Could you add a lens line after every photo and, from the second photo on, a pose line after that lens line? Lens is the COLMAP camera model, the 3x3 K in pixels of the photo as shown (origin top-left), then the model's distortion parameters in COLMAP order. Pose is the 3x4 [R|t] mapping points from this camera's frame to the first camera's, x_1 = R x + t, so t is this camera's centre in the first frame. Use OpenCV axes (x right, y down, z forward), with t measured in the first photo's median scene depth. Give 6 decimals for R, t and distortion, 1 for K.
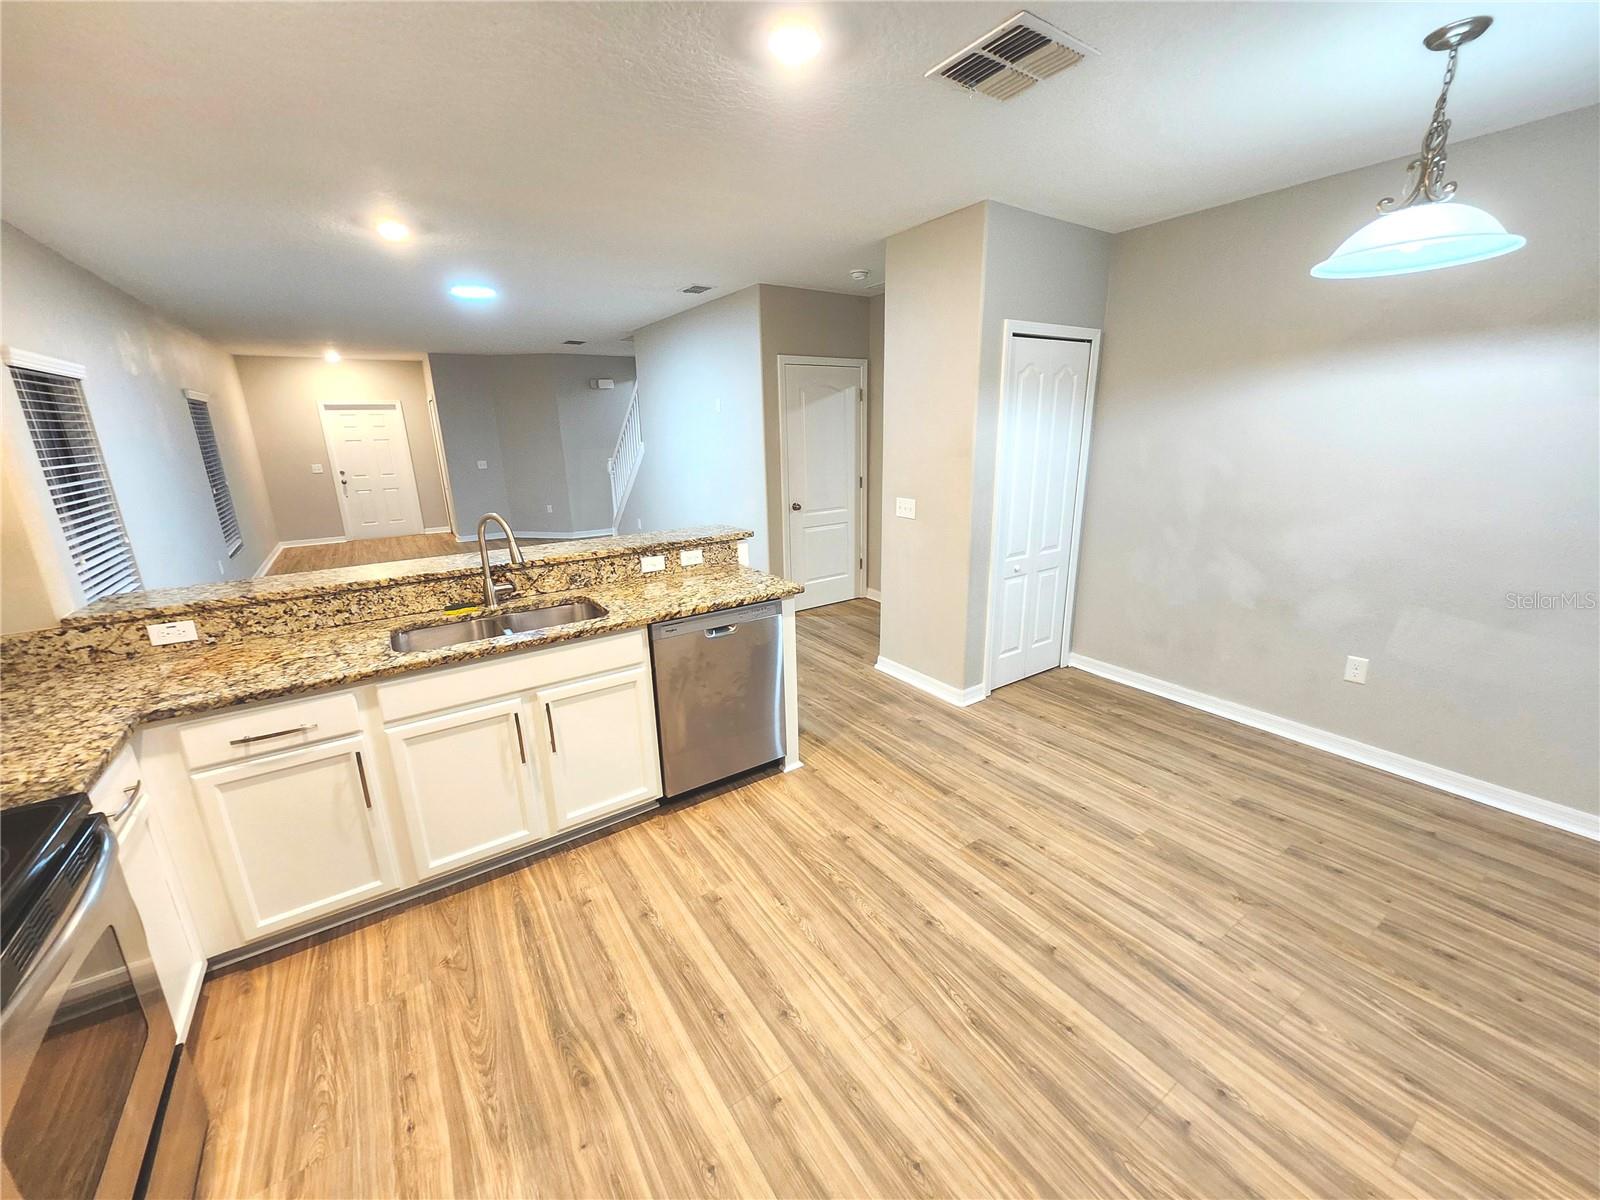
lens RADIAL K [[627.5, 0, 802.5], [0, 627.5, 596.6], [0, 0, 1]] dist [0.000388, -0.000926]
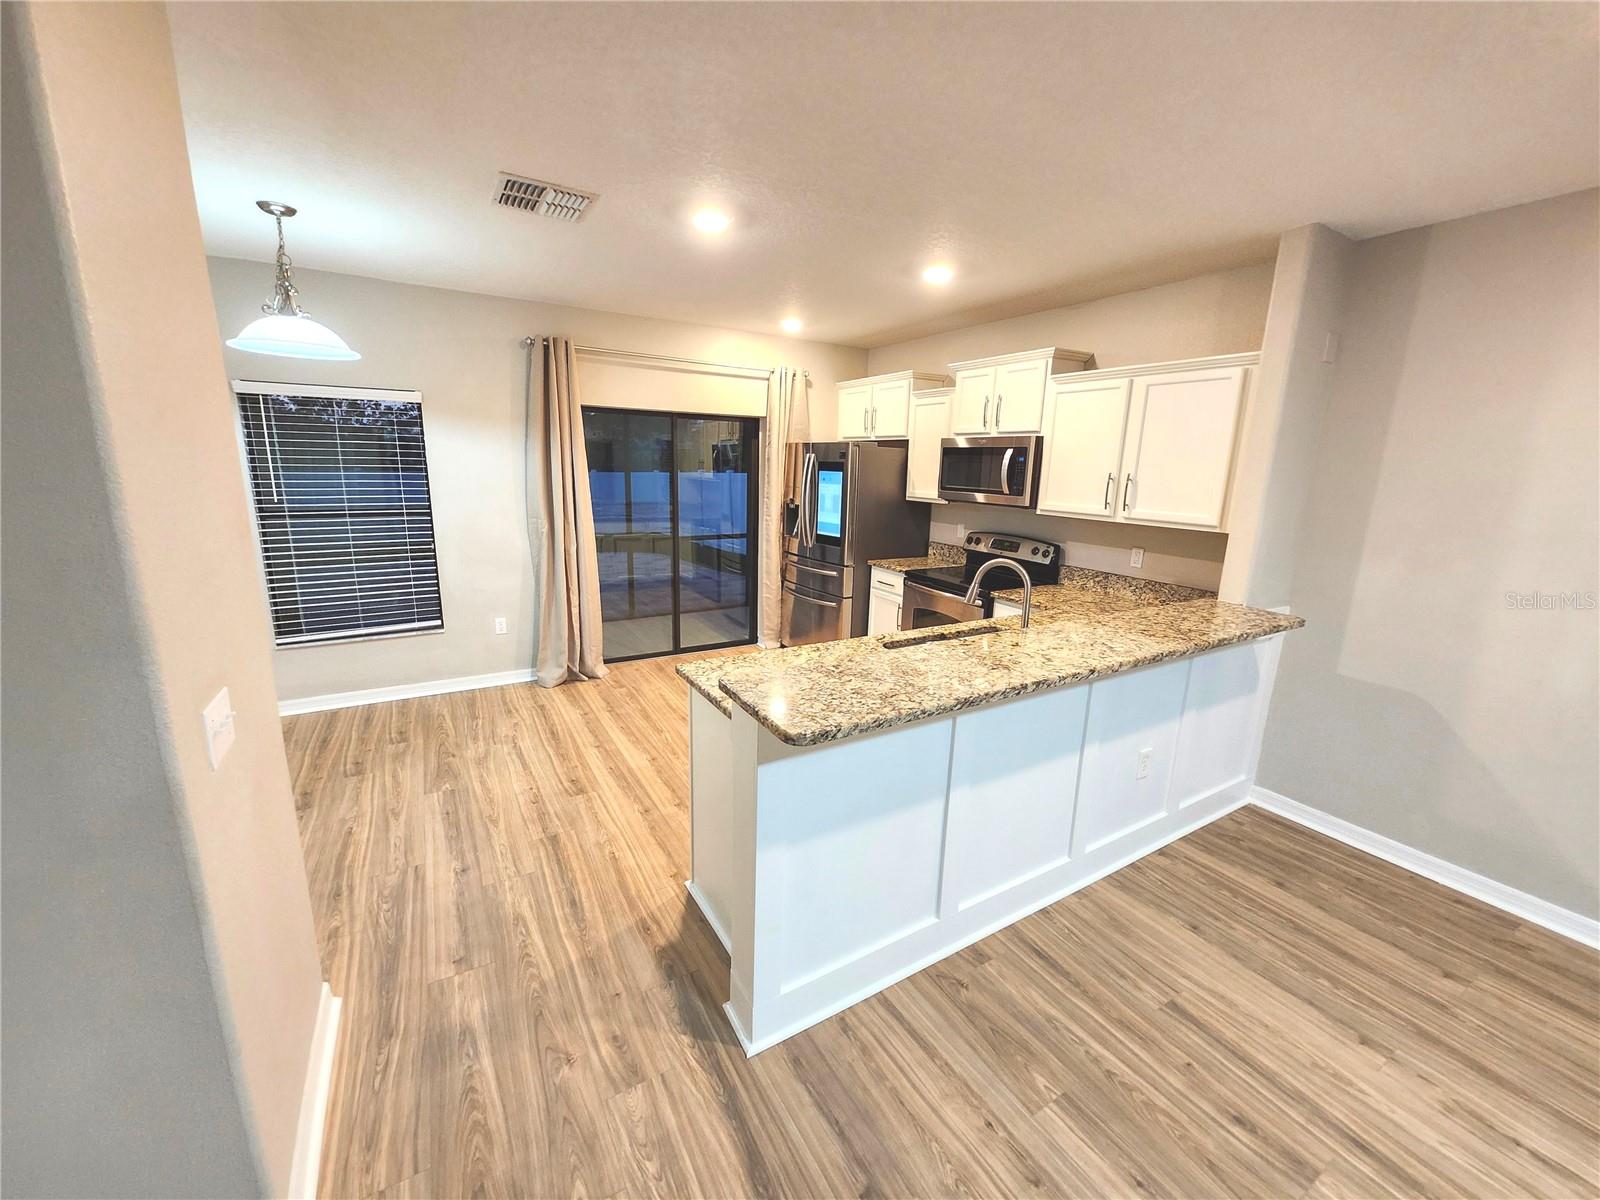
lens RADIAL K [[627.5, 0, 801.8], [0, 627.5, 591.6], [0, 0, 1]] dist [0.000388, -0.000926]
pose [[-0.998308, -0.022665, 0.053553, -0.248635], [0.004430, 0.888601, 0.458659, -0.587115], [-0.057982, 0.458120, -0.886997, 2.072587]]
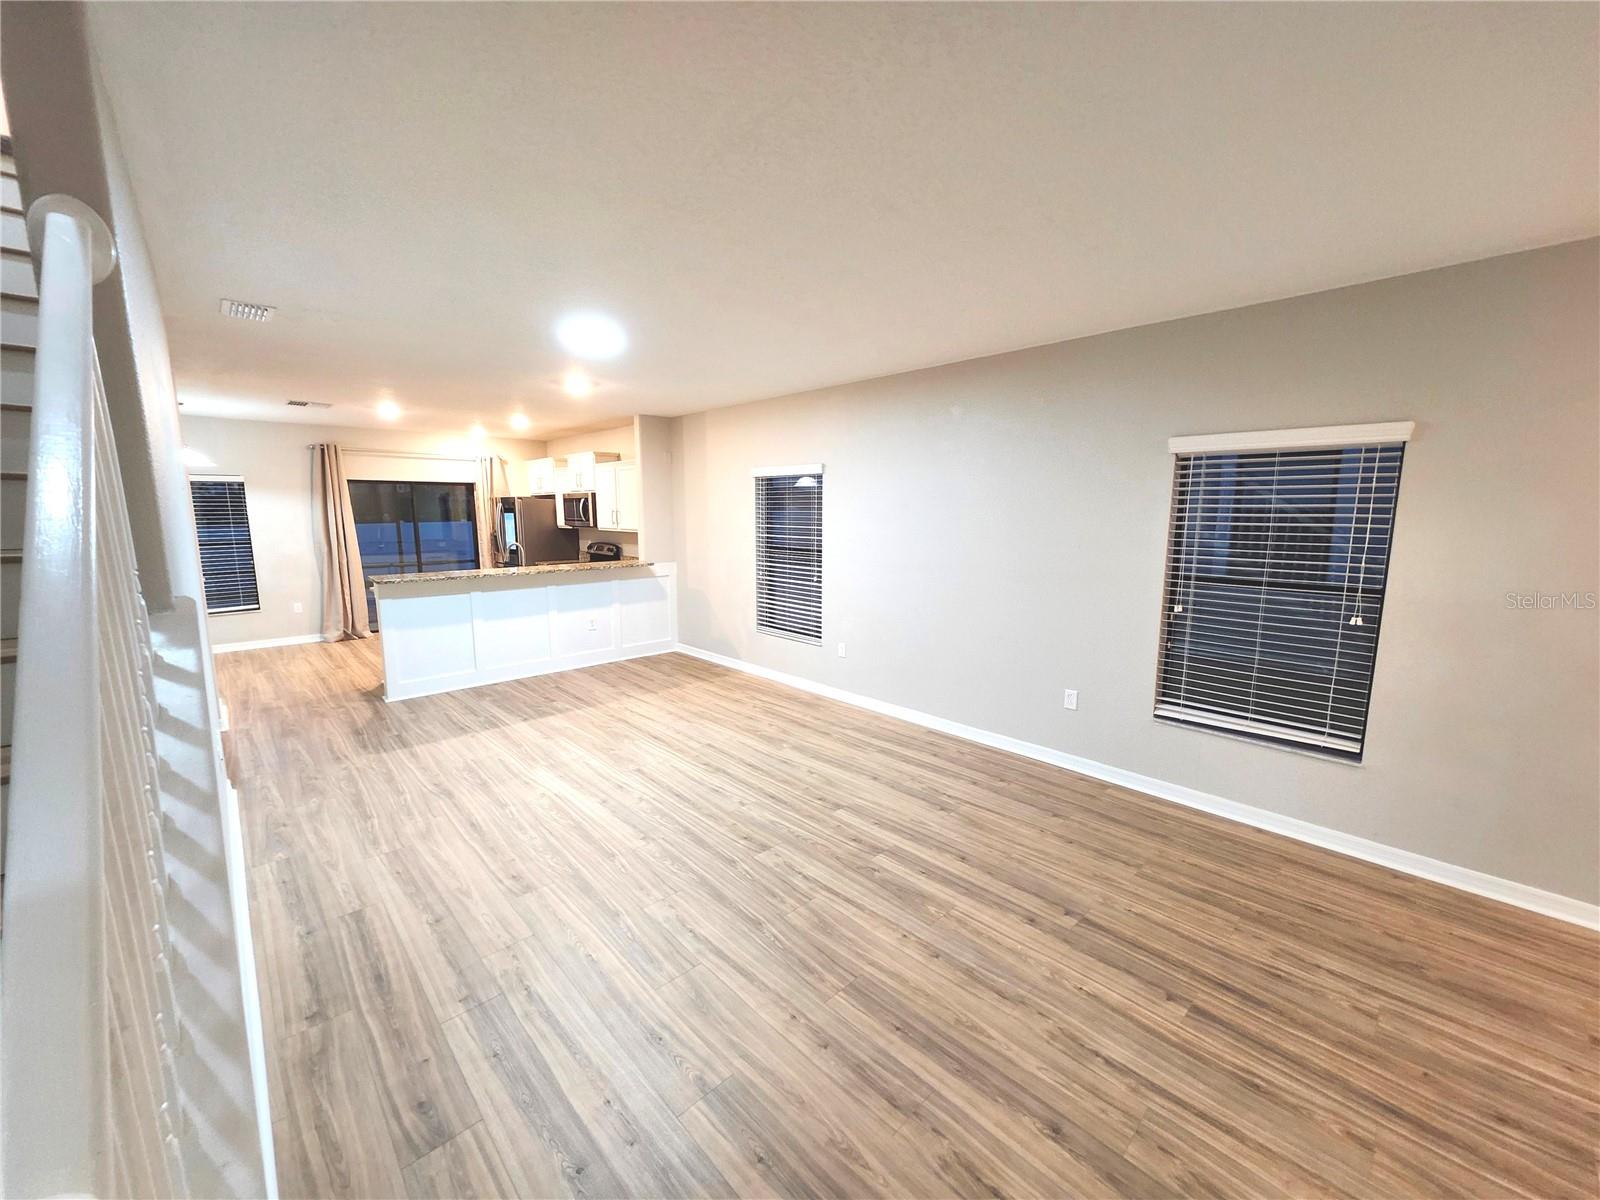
lens RADIAL K [[627.5, 0, 805.1], [0, 627.5, 601.1], [0, 0, 1]] dist [0.000388, -0.000926]
pose [[-0.986770, 0.043788, -0.156103, -1.354459], [-0.023684, 0.913576, 0.405978, -1.058175], [0.160389, 0.404304, -0.900452, 3.868957]]
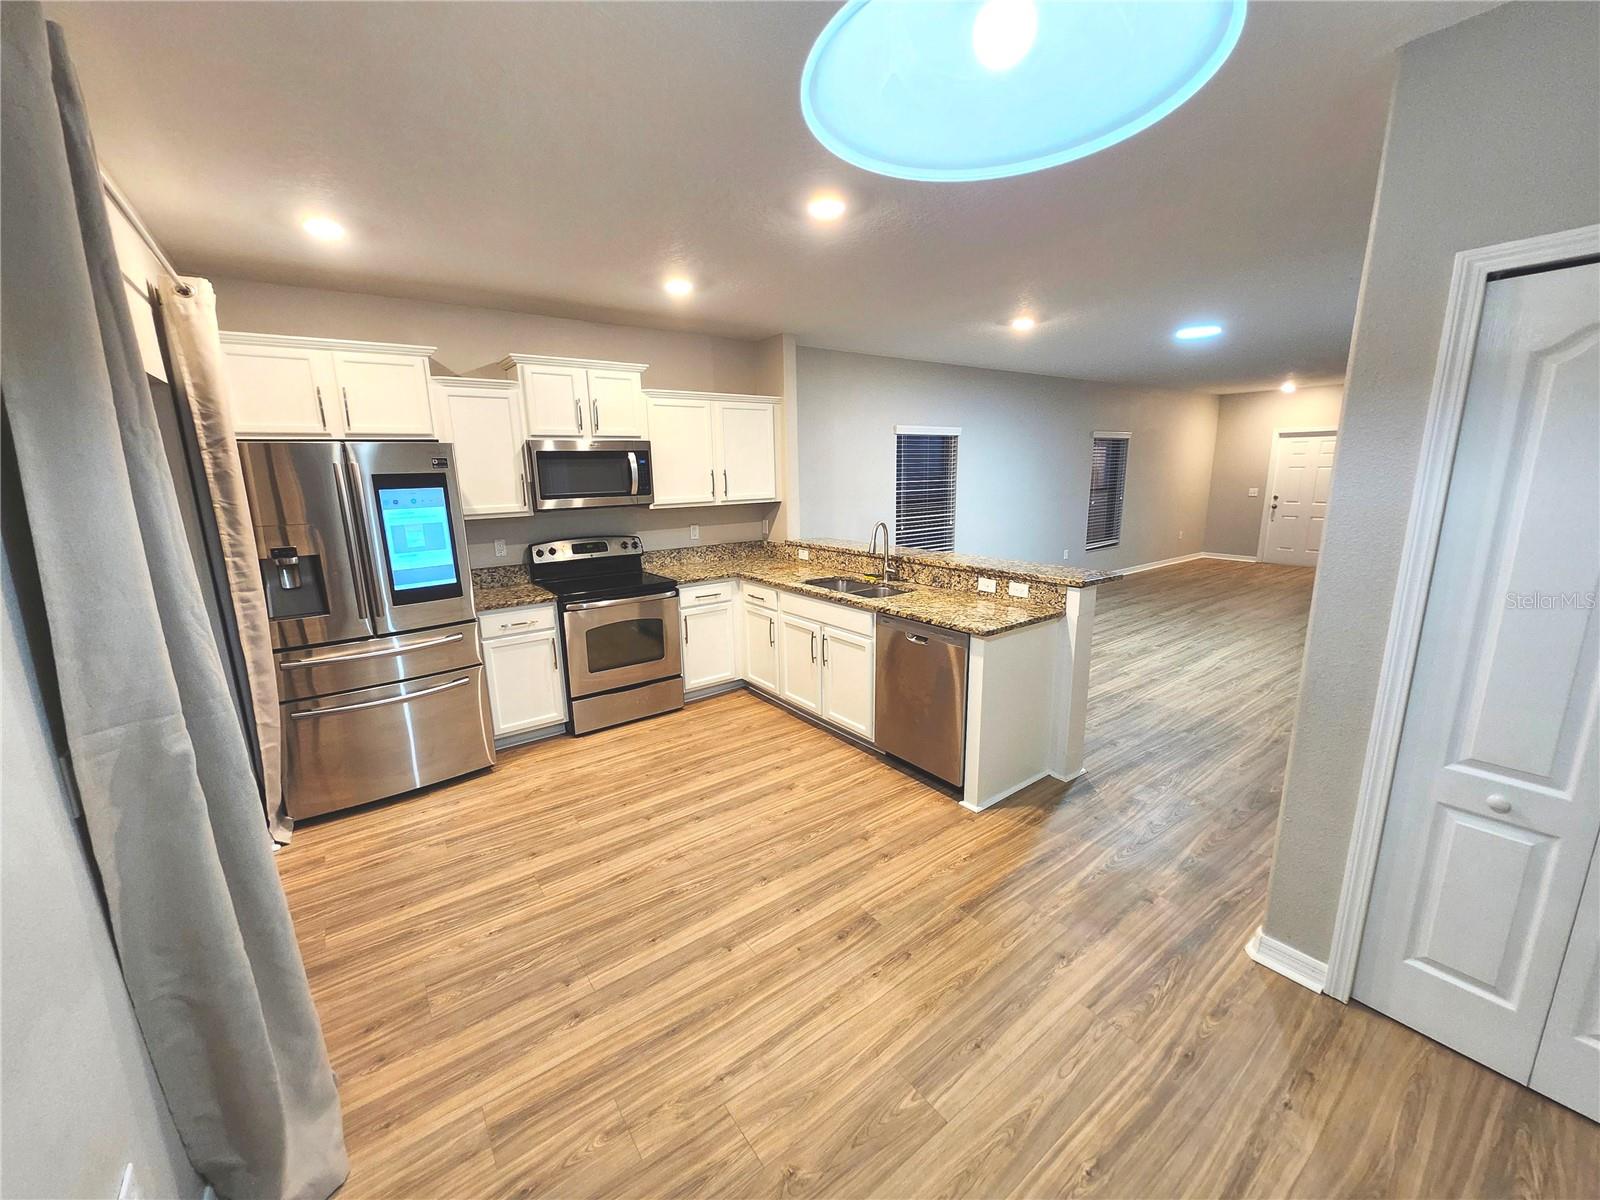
lens RADIAL K [[627.5, 0, 801.9], [0, 627.5, 592.0], [0, 0, 1]] dist [0.000388, -0.000926]
pose [[0.040682, 0.212303, -0.976357, 1.173185], [-0.247511, 0.948851, 0.196009, -0.243464], [0.968031, 0.233685, 0.091148, 0.765191]]
